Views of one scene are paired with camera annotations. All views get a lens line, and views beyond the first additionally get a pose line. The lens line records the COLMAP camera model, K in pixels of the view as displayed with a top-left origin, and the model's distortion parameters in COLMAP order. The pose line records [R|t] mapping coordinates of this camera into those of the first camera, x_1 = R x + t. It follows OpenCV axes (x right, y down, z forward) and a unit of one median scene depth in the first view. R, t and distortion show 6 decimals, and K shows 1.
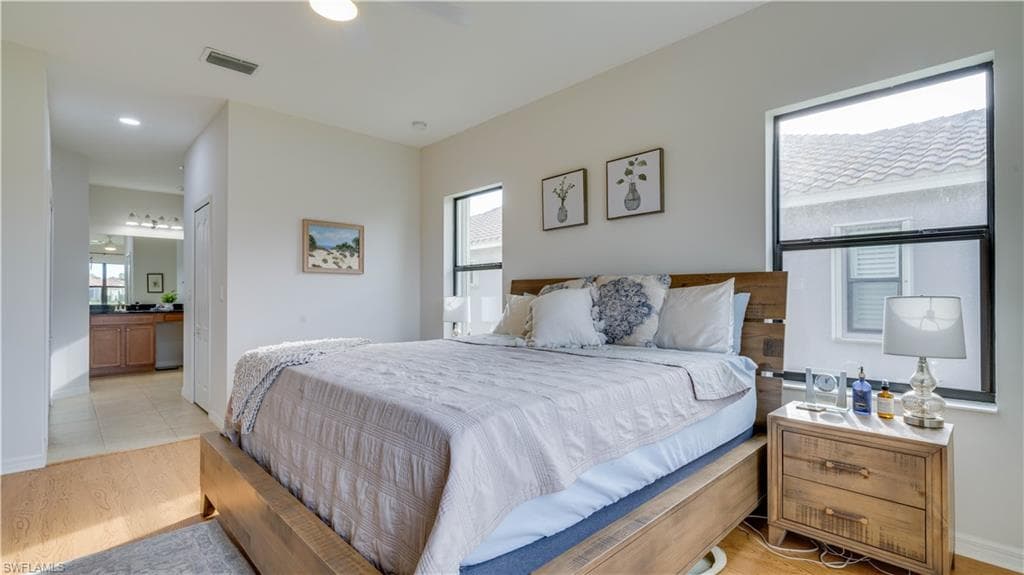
lens RADIAL K [[458.4, 0, 508.7], [0, 458.4, 290.9], [0, 0, 1]] dist [0.005088, 0.001290]
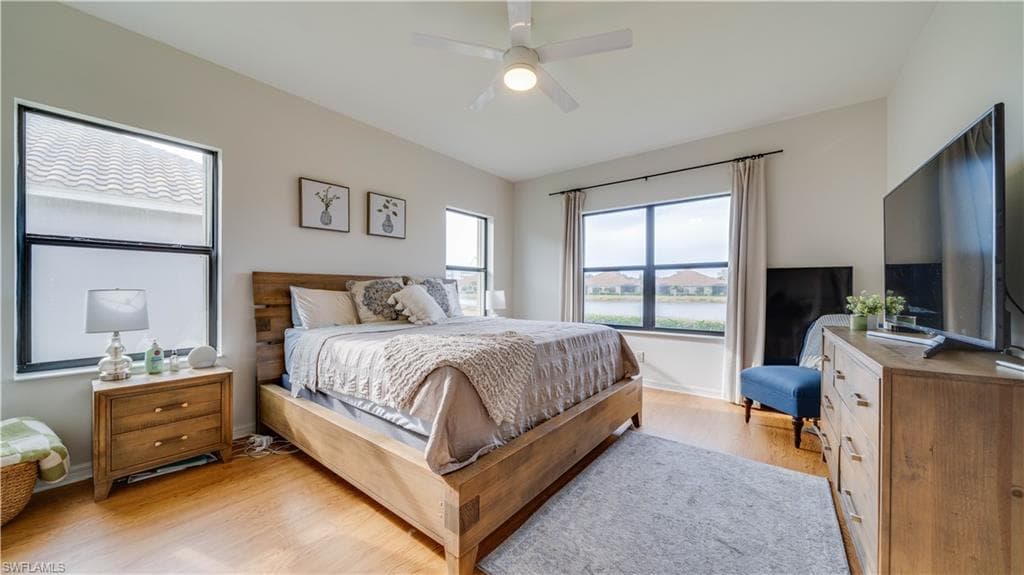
lens RADIAL K [[356.1, 0, 508.9], [0, 356.1, 291.3], [0, 0, 1]] dist [-0.000307, -0.000030]
pose [[-0.144570, 0.003480, 0.989488, -0.935667], [-0.005405, 0.999976, -0.004307, 0.017795], [-0.989480, -0.005971, -0.144548, 0.773906]]
